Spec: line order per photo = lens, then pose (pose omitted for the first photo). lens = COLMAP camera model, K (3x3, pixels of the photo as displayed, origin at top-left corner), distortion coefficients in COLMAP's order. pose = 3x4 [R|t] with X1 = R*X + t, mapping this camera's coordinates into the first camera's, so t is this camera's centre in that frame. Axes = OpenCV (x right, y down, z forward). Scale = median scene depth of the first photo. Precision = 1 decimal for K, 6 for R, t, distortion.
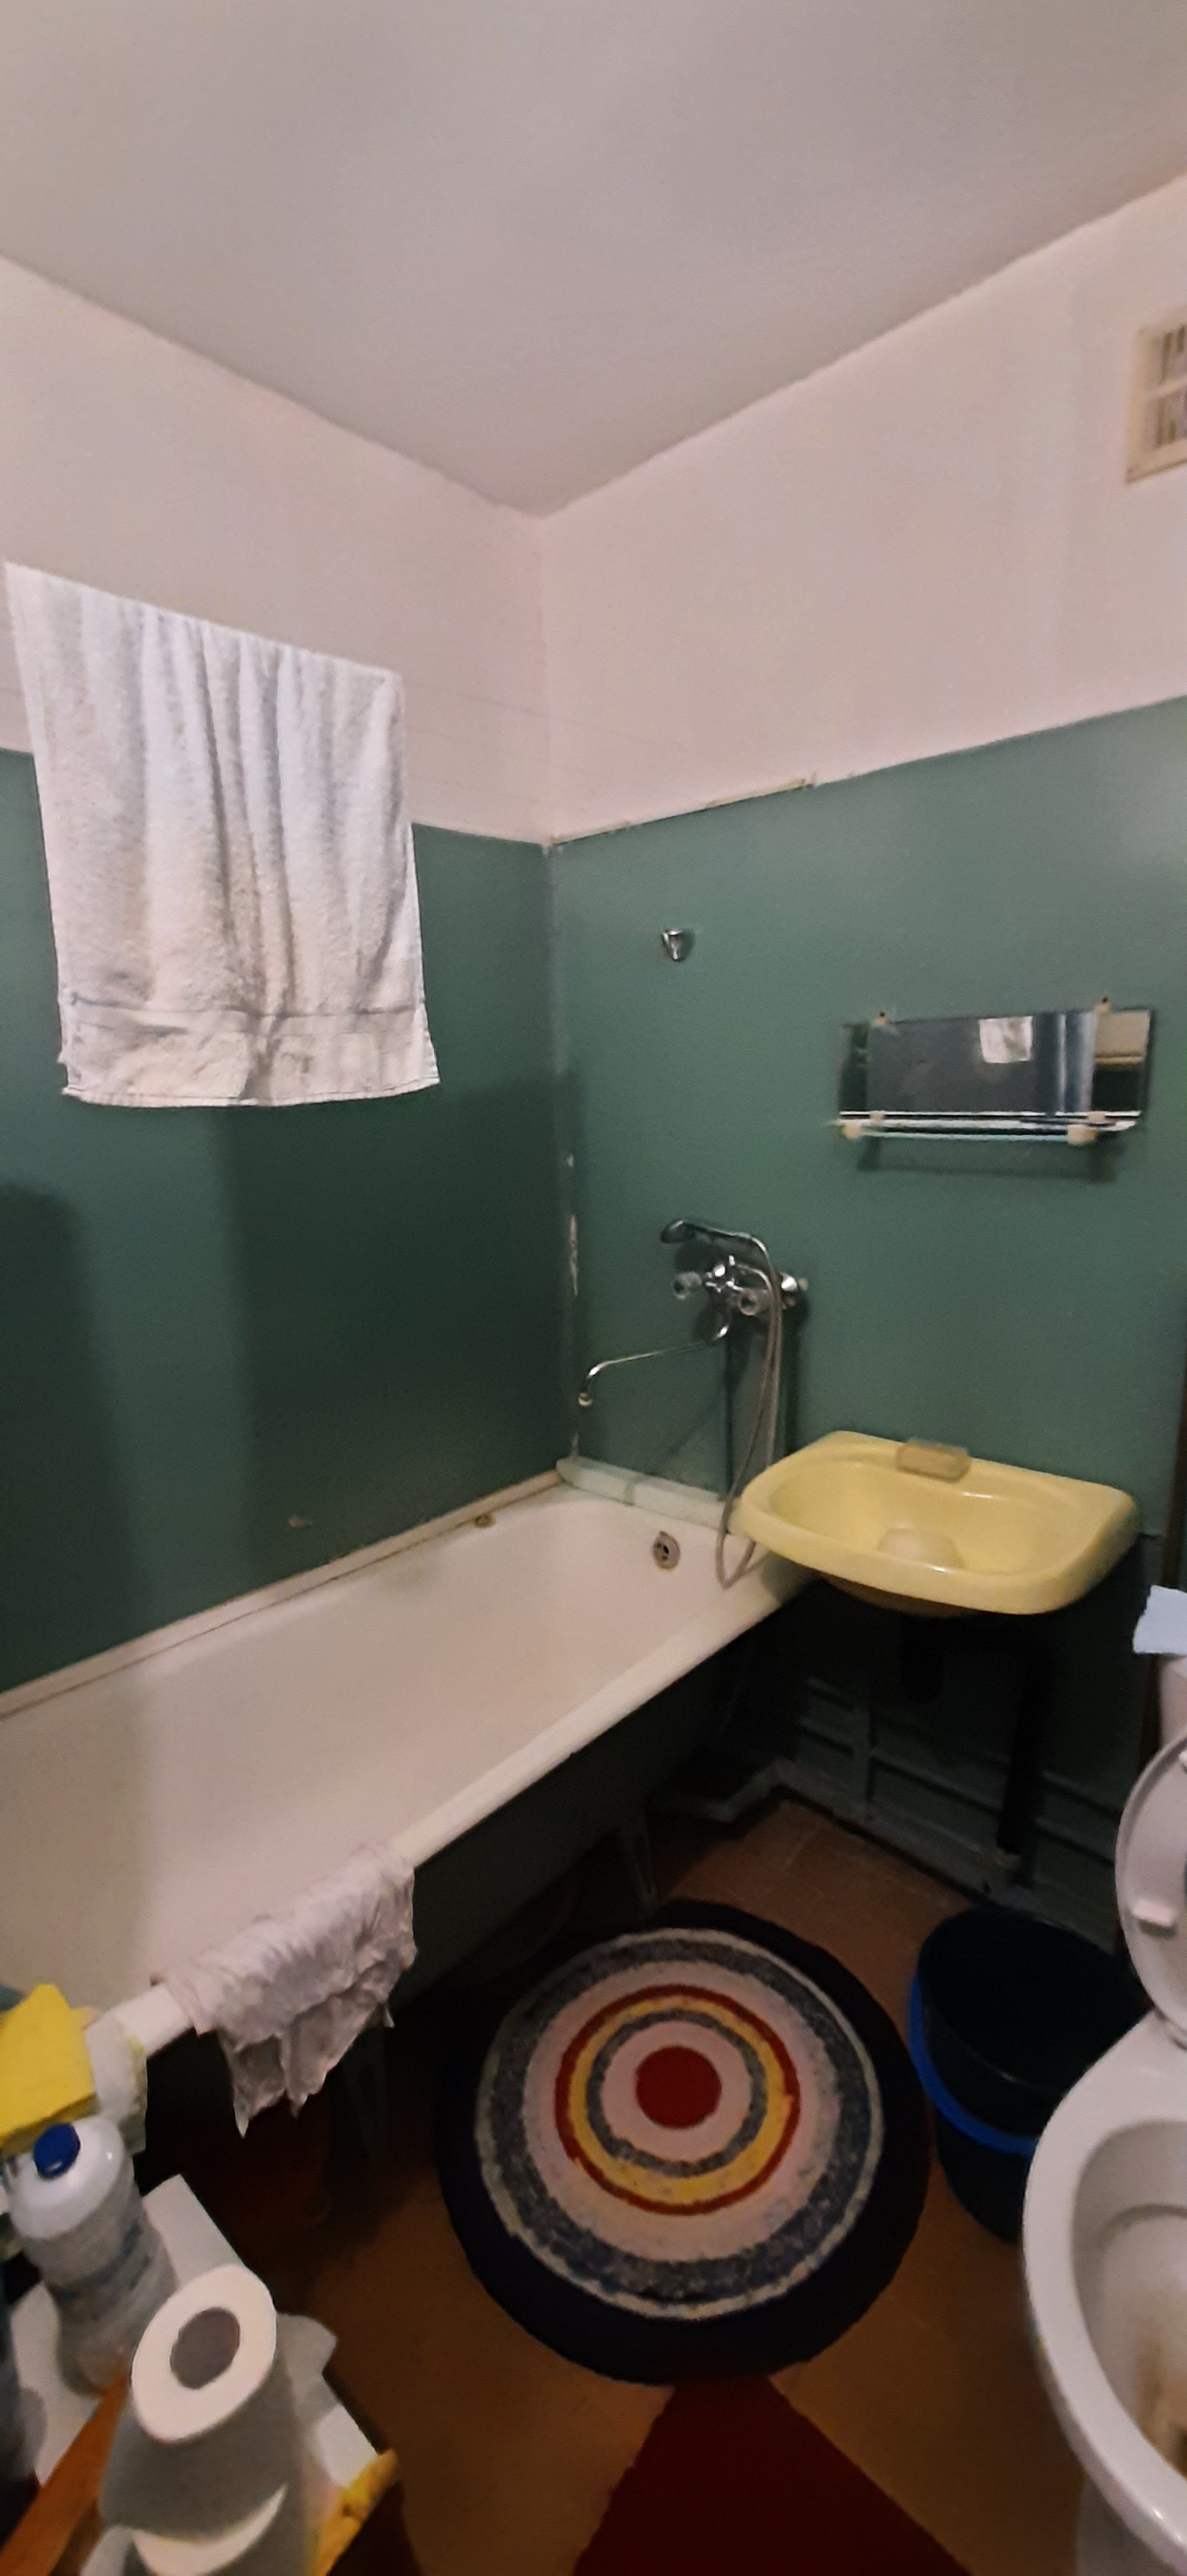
lens RADIAL K [[1012.2, 0, 578.5], [0, 1012.2, 1296.1], [0, 0, 1]] dist [-0.006084, 0.000177]
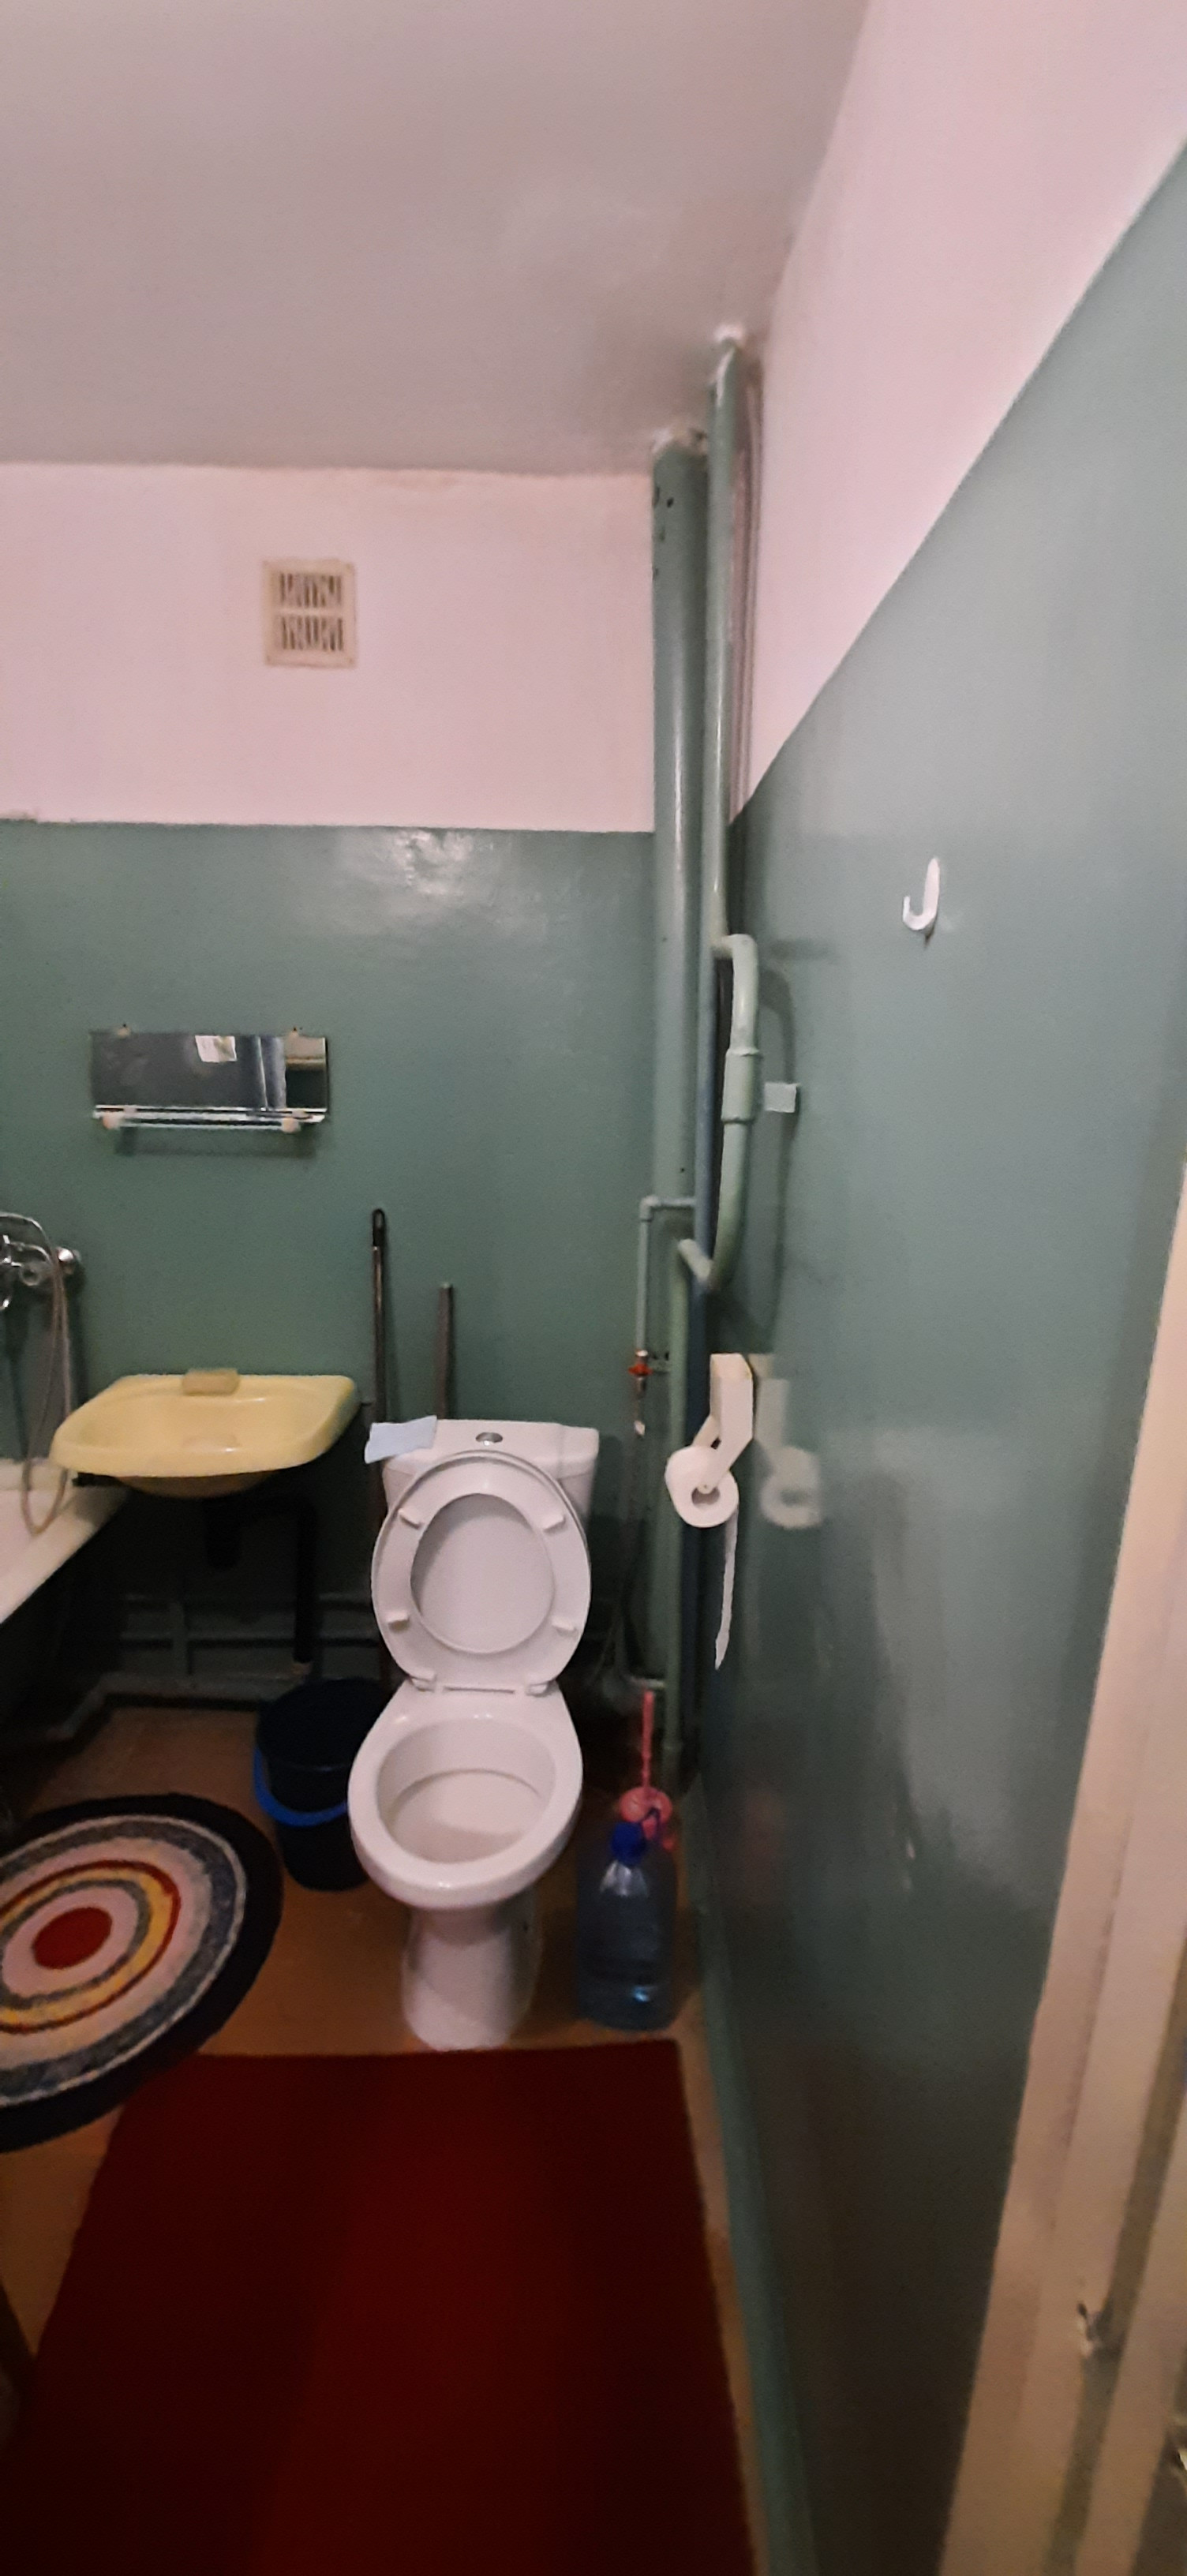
lens RADIAL K [[1012.2, 0, 578.5], [0, 1012.2, 1296.1], [0, 0, 1]] dist [-0.006084, 0.000177]
pose [[0.732944, -0.117170, 0.670123, -0.152020], [0.105872, 0.992700, 0.057775, 0.031943], [-0.672000, 0.028602, 0.739998, -0.257727]]
